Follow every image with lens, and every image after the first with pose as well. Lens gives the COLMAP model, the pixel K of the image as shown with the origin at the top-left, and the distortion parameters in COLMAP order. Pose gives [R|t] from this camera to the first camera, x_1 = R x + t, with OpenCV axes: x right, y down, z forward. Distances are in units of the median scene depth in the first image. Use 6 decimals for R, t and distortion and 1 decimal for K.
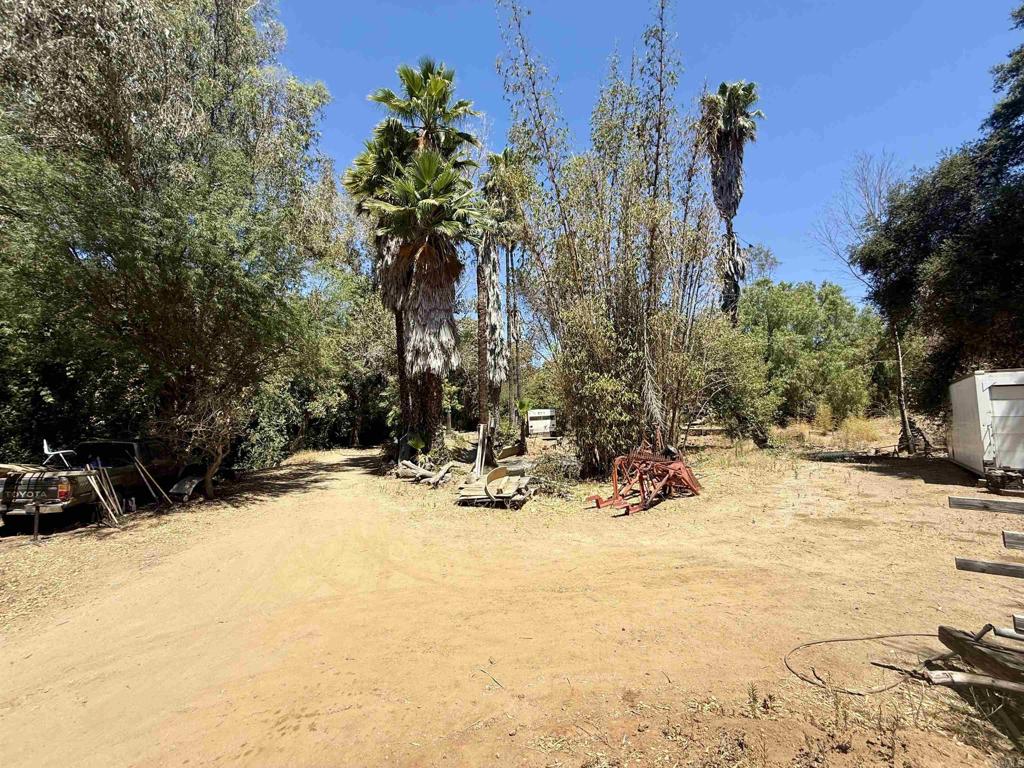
lens RADIAL K [[413.1, 0, 510.1], [0, 413.1, 385.7], [0, 0, 1]] dist [-0.000413, 0.000662]
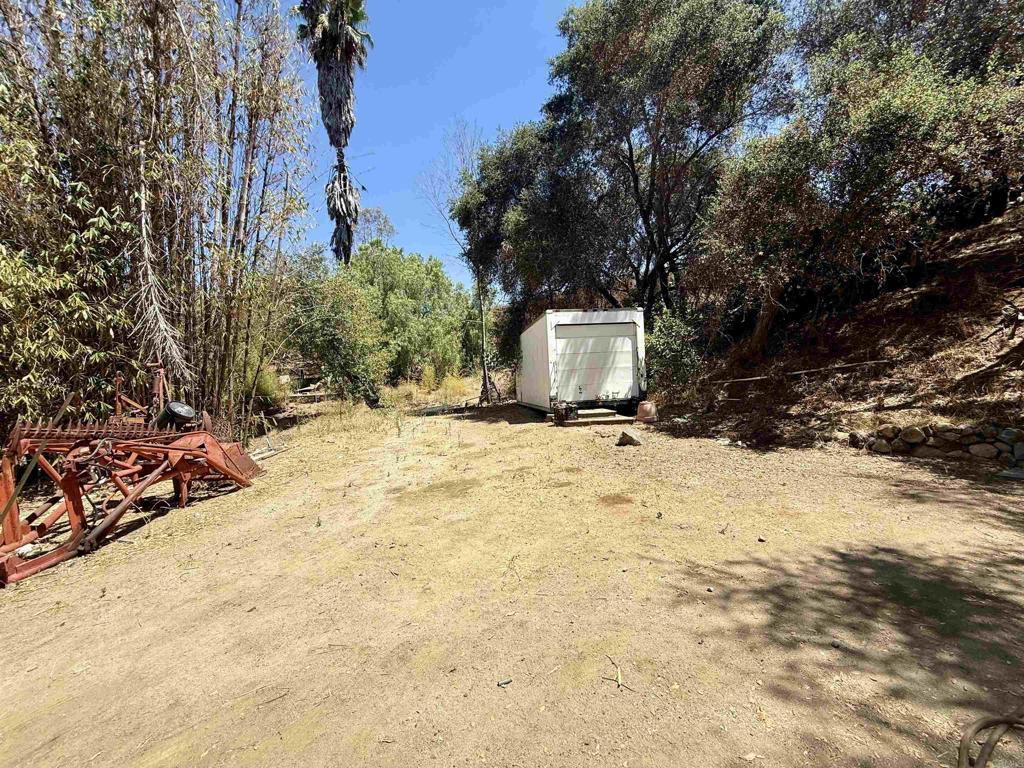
lens RADIAL K [[413.1, 0, 515.9], [0, 413.1, 379.3], [0, 0, 1]] dist [-0.000413, 0.000662]
pose [[0.656300, -0.024081, 0.754116, 0.212985], [-0.014747, 0.998890, 0.044732, 0.065729], [-0.754356, -0.040479, 0.655217, 0.271444]]
